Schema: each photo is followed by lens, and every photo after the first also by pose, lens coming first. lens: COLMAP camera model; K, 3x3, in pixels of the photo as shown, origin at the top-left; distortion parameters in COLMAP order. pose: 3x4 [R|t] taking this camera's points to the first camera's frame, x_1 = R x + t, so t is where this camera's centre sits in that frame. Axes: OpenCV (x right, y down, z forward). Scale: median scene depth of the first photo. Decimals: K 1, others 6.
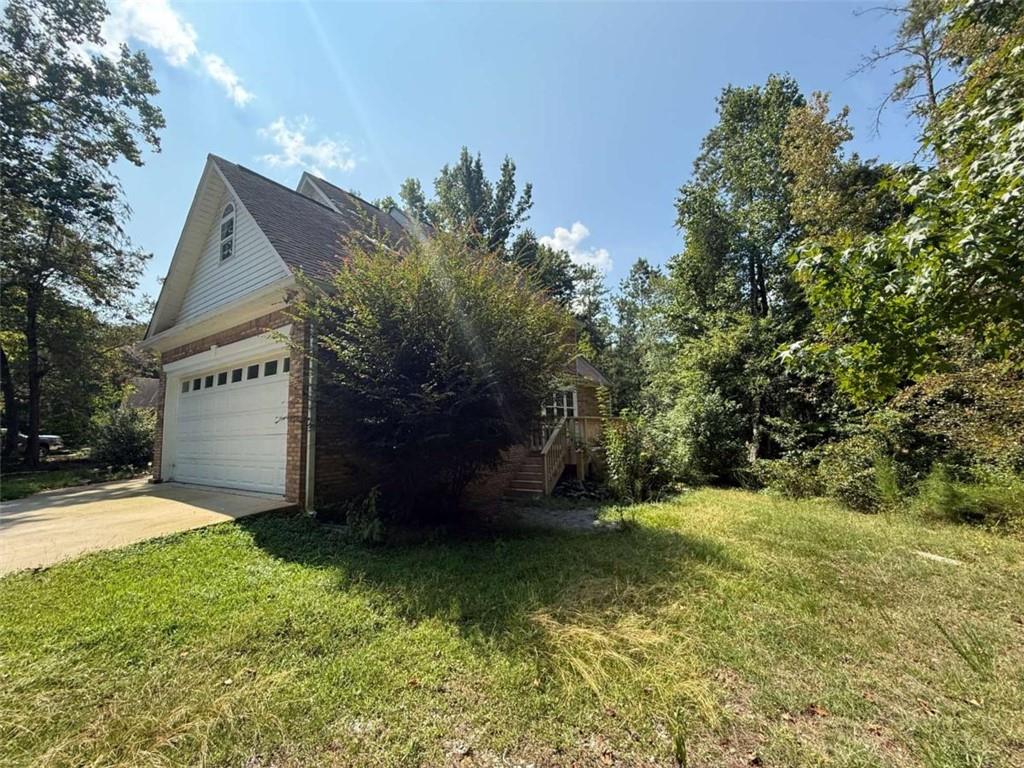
lens RADIAL K [[408.9, 0, 509.1], [0, 408.9, 382.8], [0, 0, 1]] dist [-0.000148, 0.000270]
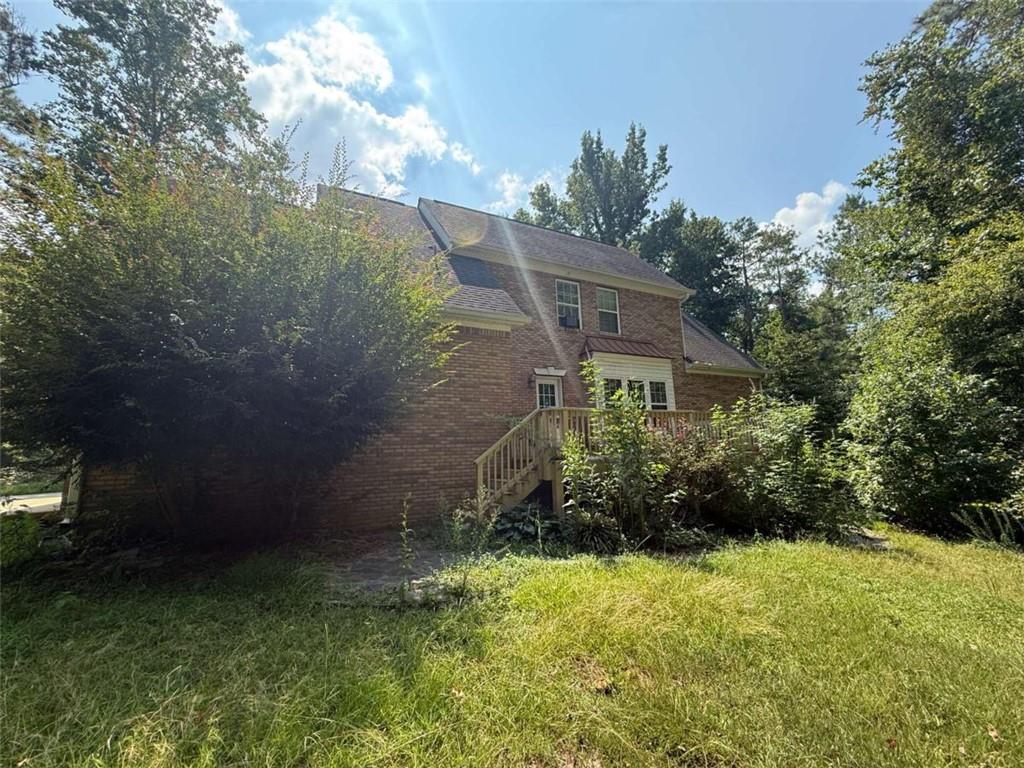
lens RADIAL K [[408.9, 0, 513.4], [0, 408.9, 386.4], [0, 0, 1]] dist [-0.000148, 0.000270]
pose [[0.881570, -0.080139, -0.465202, 0.128031], [0.067870, 0.996763, -0.043093, 0.020720], [0.467149, 0.006416, 0.884155, 0.117225]]
